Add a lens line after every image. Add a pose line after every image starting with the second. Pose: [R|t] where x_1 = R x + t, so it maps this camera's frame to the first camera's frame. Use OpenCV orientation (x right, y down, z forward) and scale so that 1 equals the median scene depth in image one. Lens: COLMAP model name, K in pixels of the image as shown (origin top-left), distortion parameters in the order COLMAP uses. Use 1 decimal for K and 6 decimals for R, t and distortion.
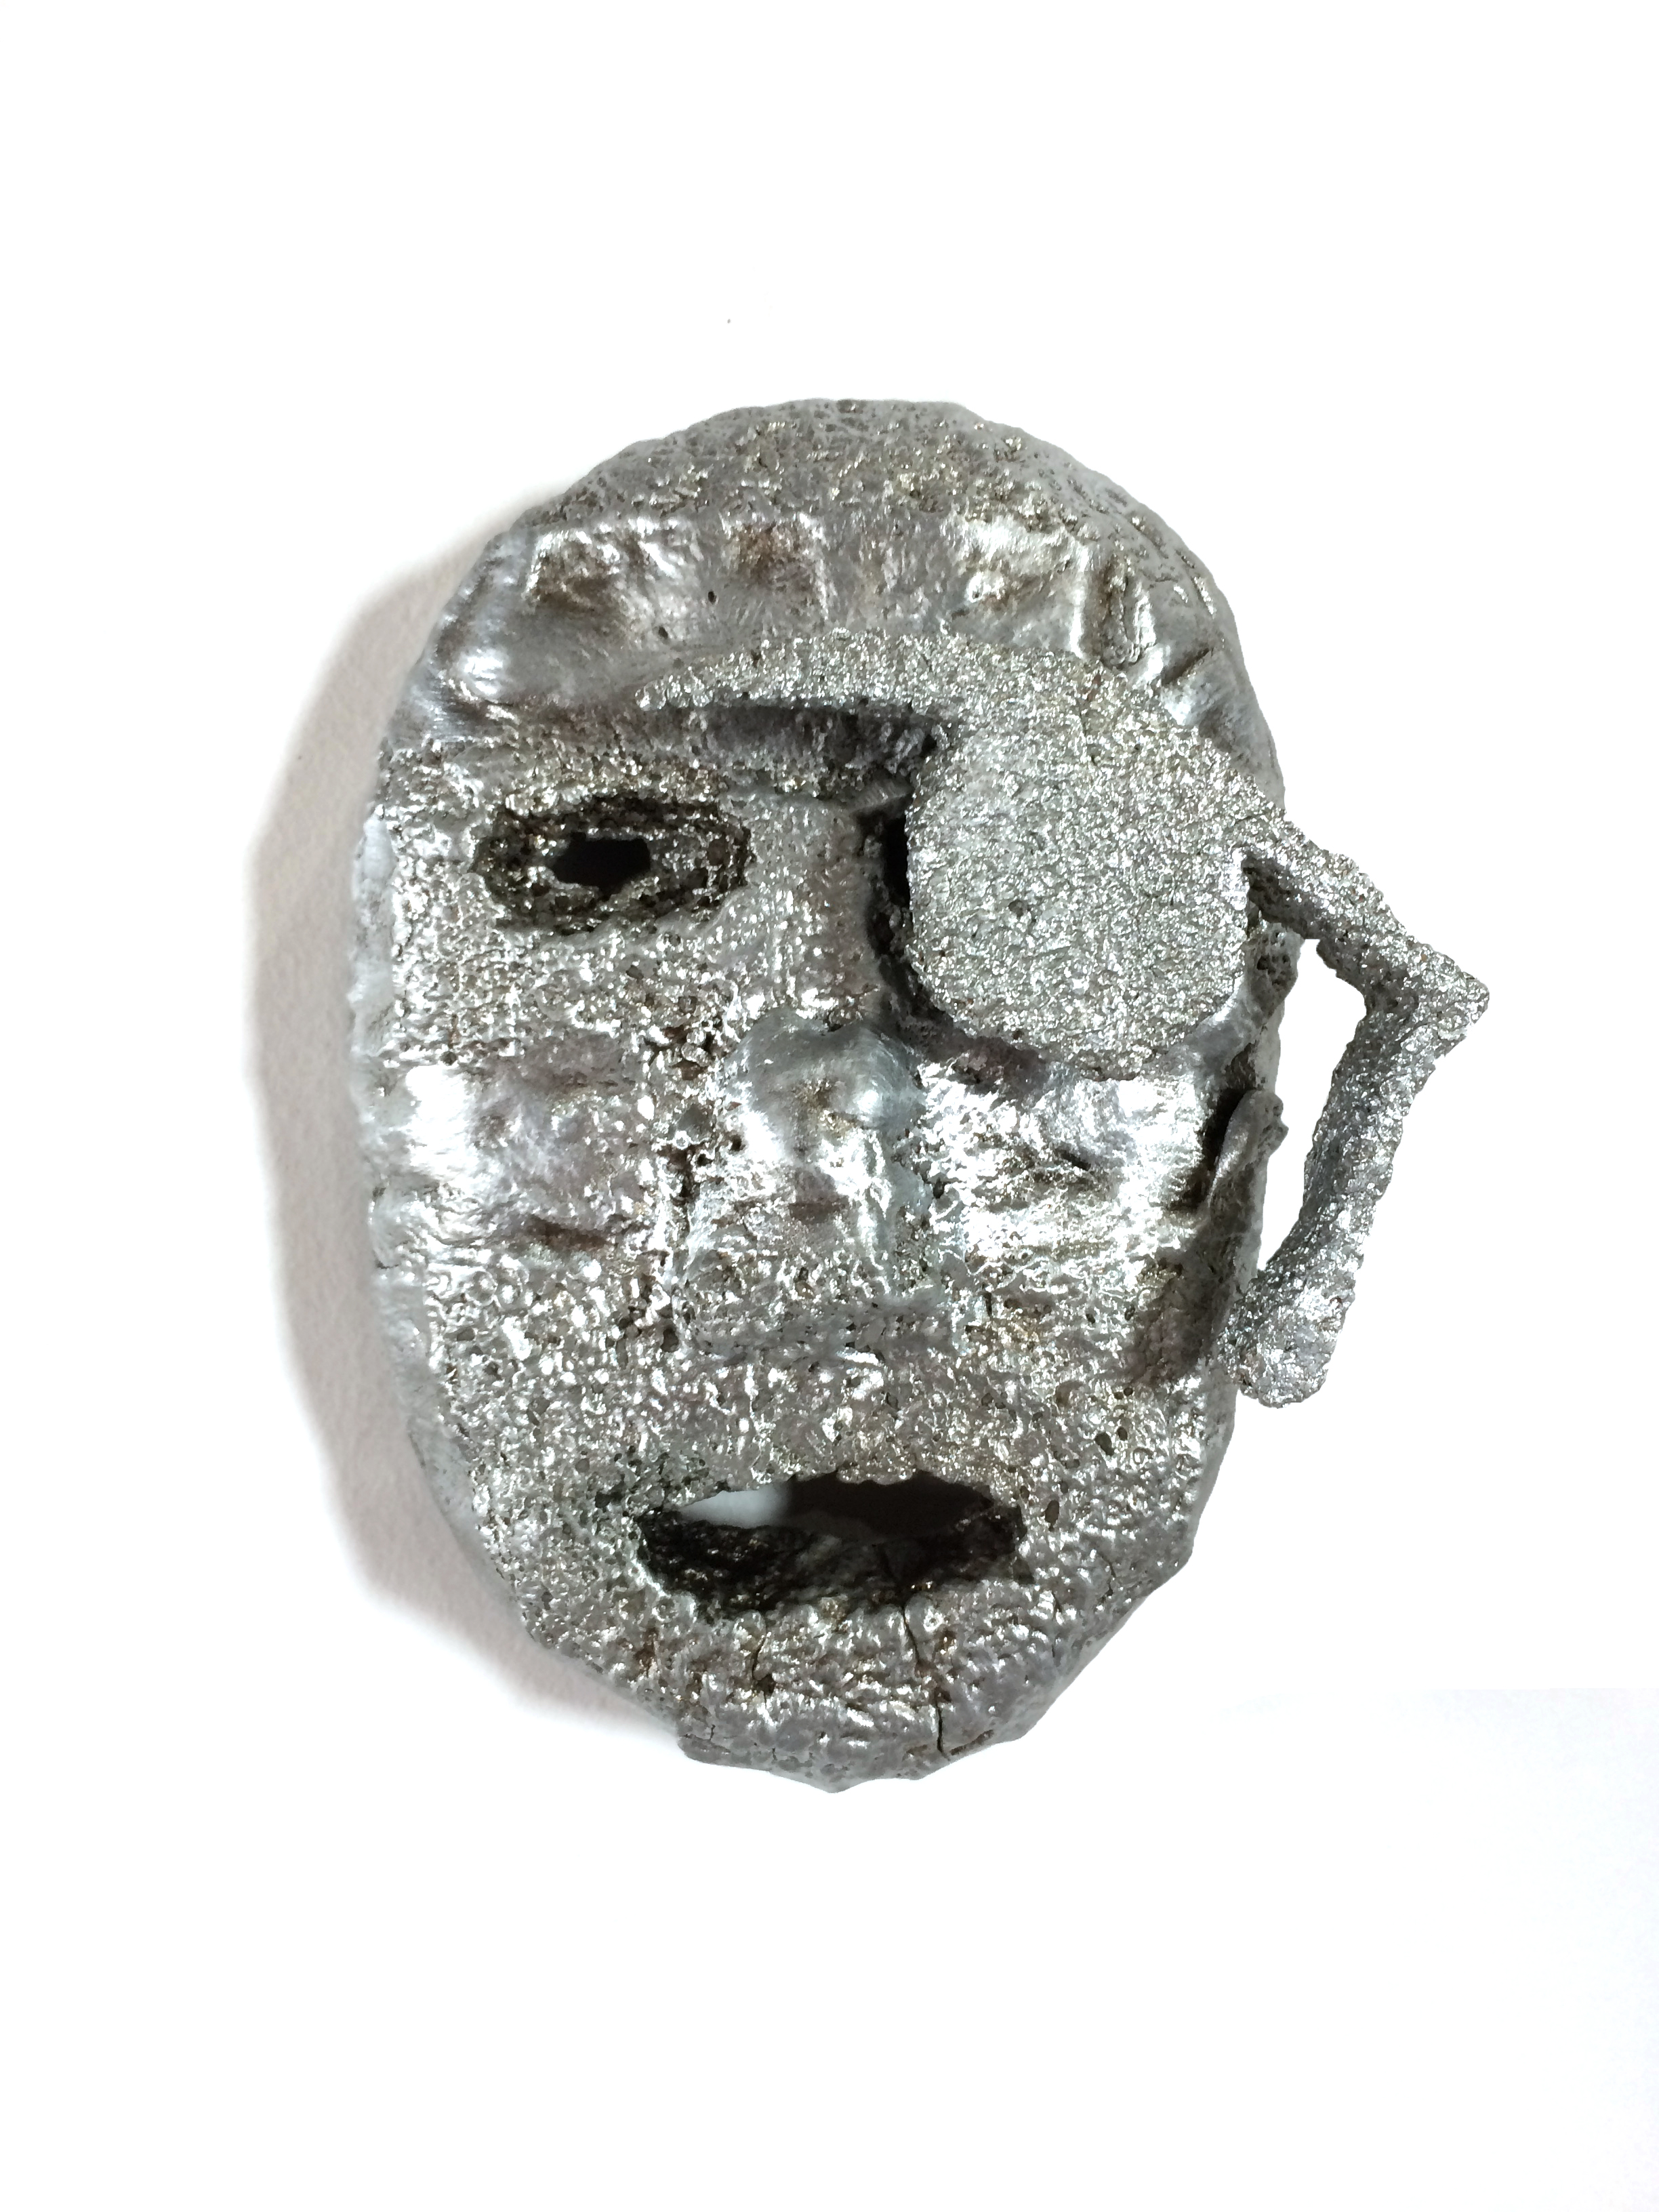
lens RADIAL K [[1903.4, 0, 831.7], [0, 1903.4, 1105.1], [0, 0, 1]] dist [0.050233, 0.001225]
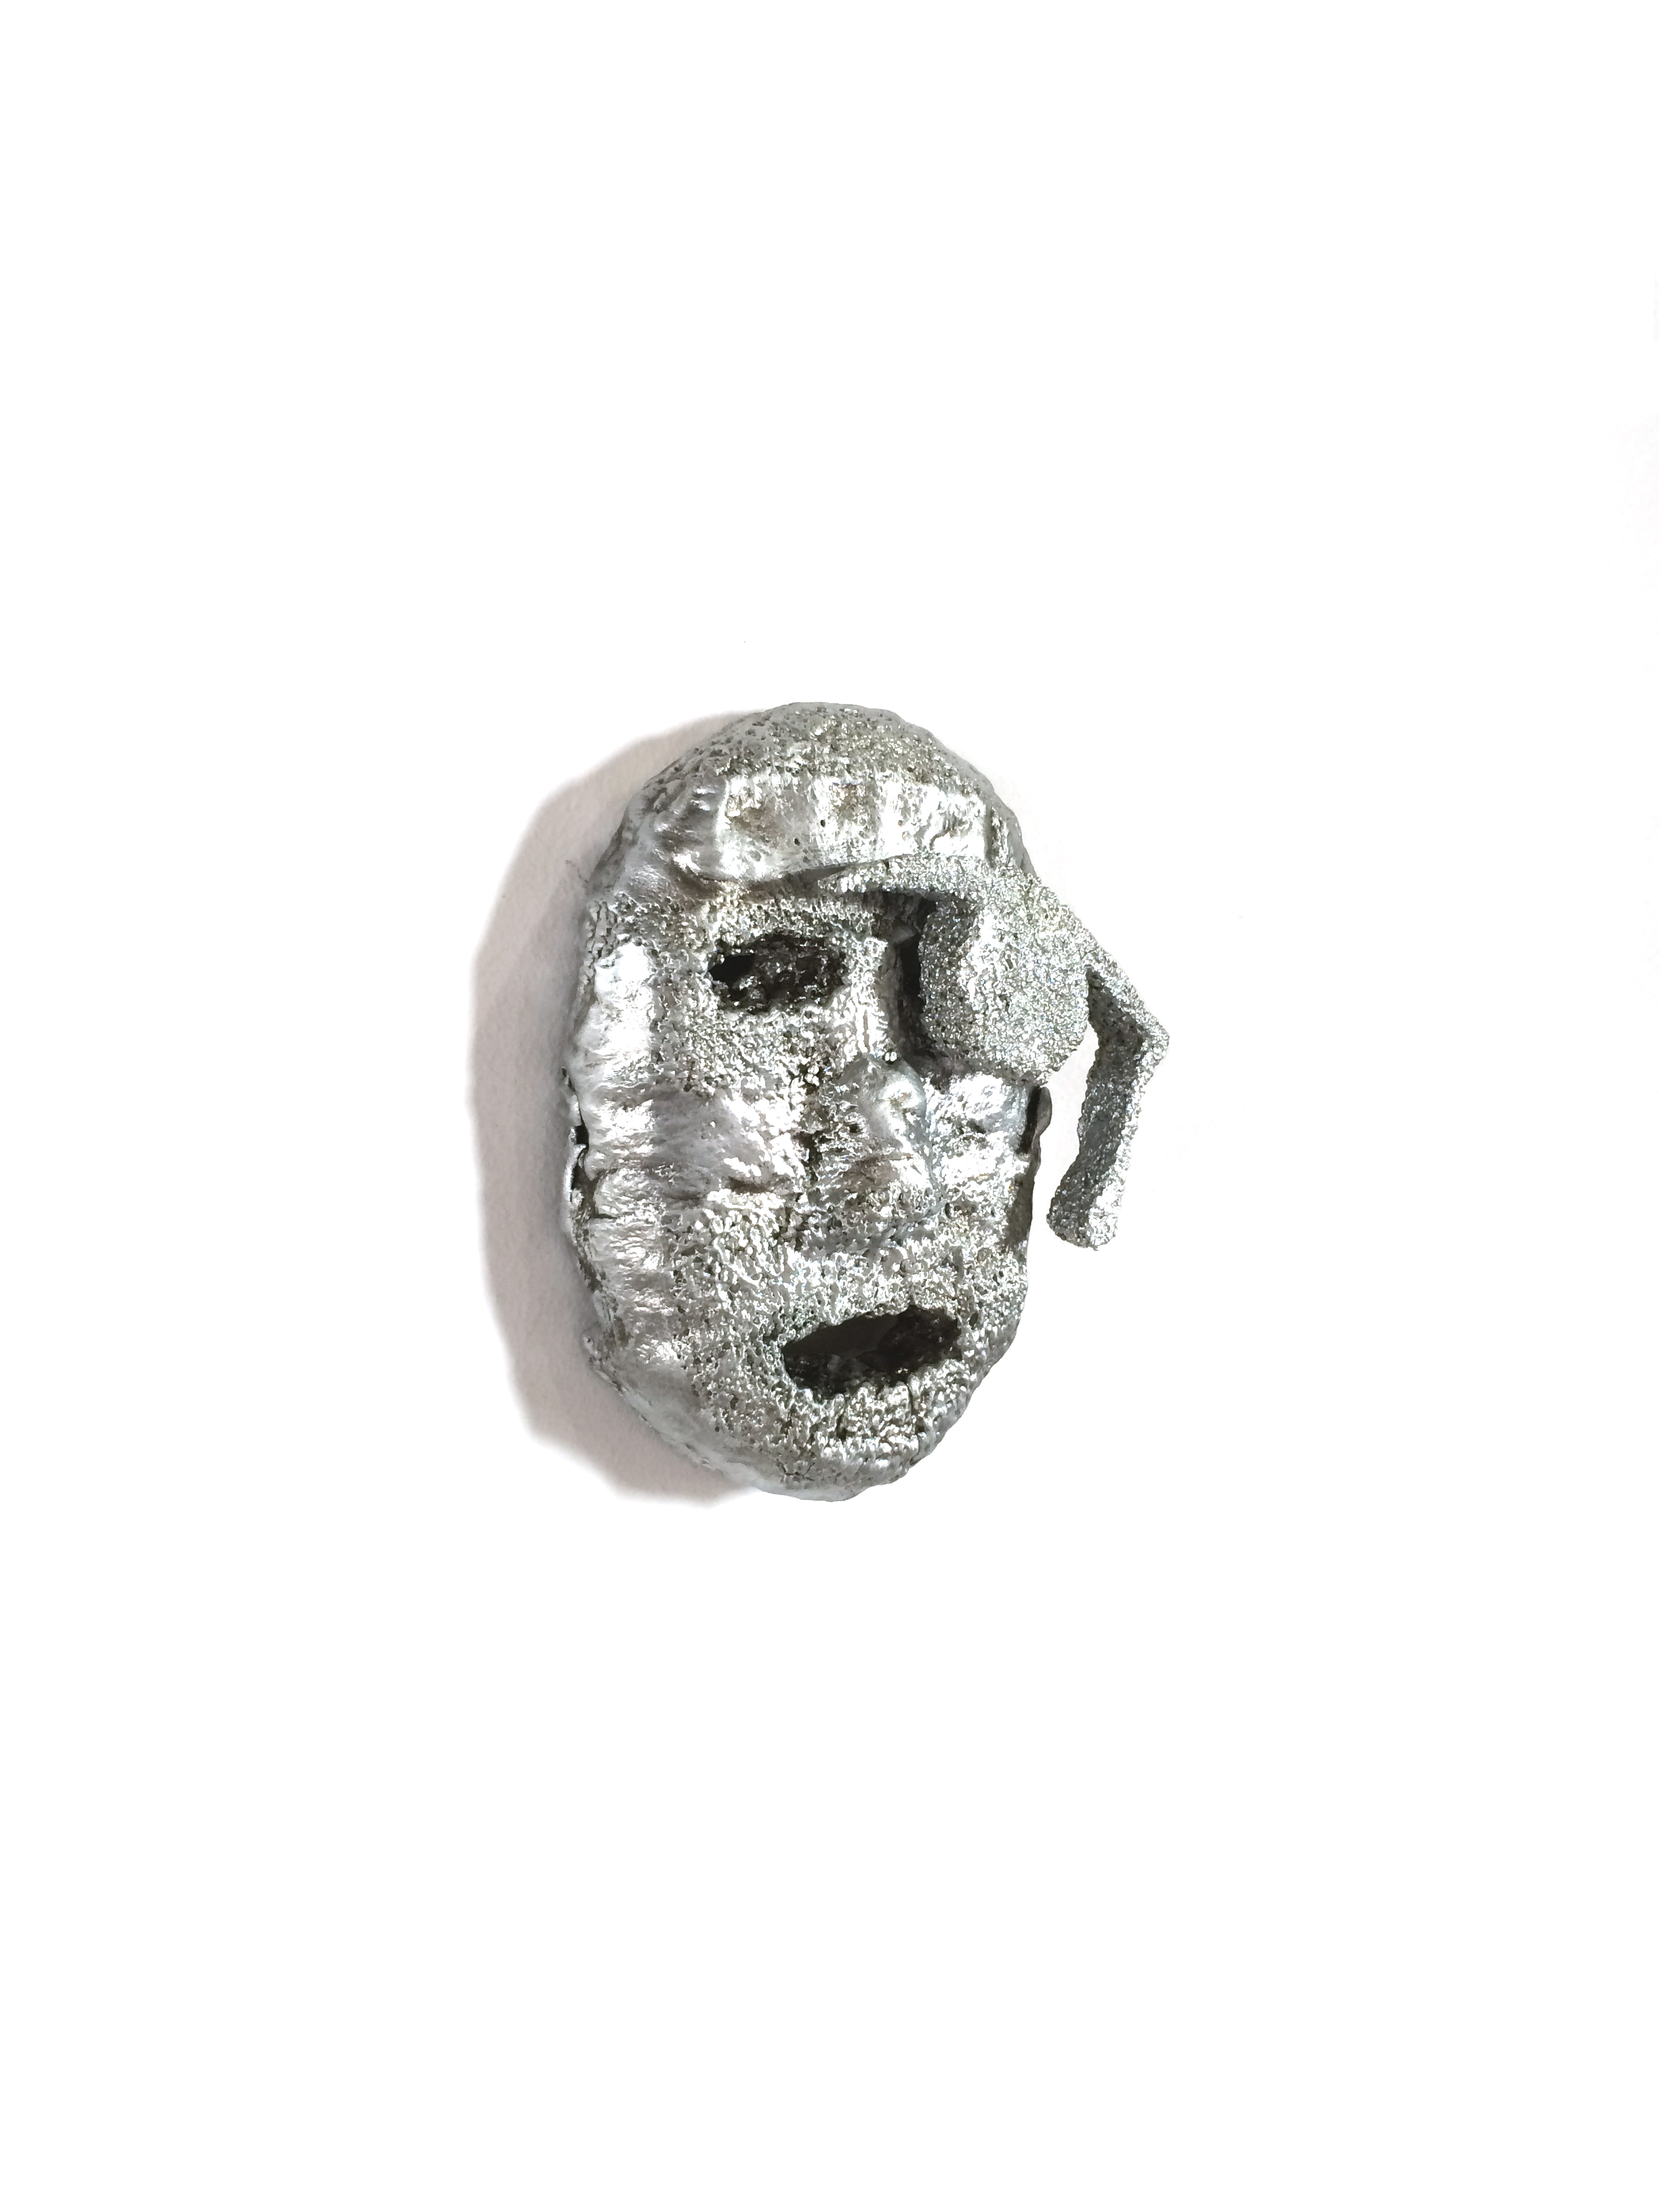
lens RADIAL K [[1903.4, 0, 827.0], [0, 1903.4, 1105.0], [0, 0, 1]] dist [0.050233, 0.001225]
pose [[0.847073, -0.044707, 0.529593, -0.978310], [0.040084, 0.998992, 0.020220, -0.037922], [-0.529963, 0.004100, 0.848011, -0.492930]]
